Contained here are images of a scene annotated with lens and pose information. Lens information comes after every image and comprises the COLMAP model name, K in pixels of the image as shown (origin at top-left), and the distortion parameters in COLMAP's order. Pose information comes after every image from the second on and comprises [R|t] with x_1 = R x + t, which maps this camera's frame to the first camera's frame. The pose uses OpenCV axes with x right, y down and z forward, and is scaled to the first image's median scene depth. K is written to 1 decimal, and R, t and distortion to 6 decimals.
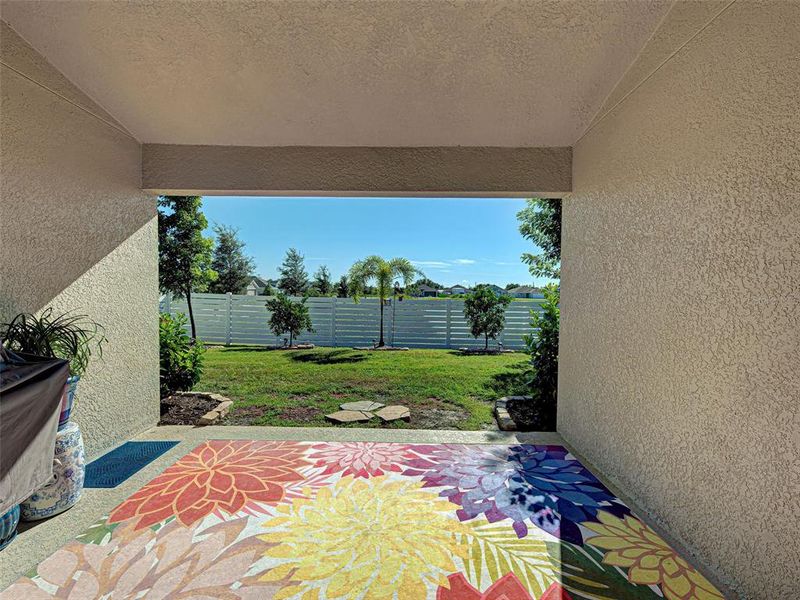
lens RADIAL K [[370.2, 0, 397.8], [0, 370.2, 299.3], [0, 0, 1]] dist [0.007149, -0.003559]
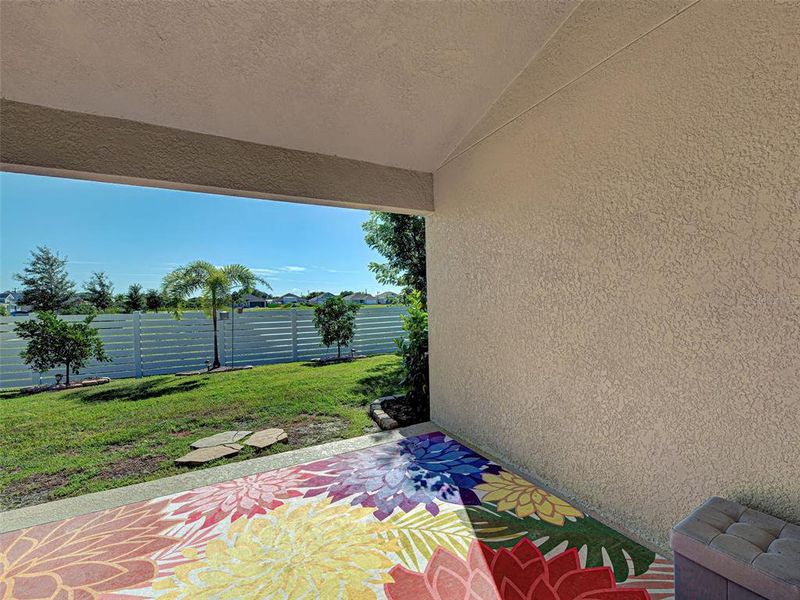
lens RADIAL K [[392.6, 0, 400.5], [0, 392.6, 298.6], [0, 0, 1]] dist [0.004090, -0.003847]
pose [[0.850308, -0.030625, 0.525394, -0.267576], [0.042483, 0.999042, -0.010523, -0.007855], [-0.524568, 0.031268, 0.850794, 0.011574]]
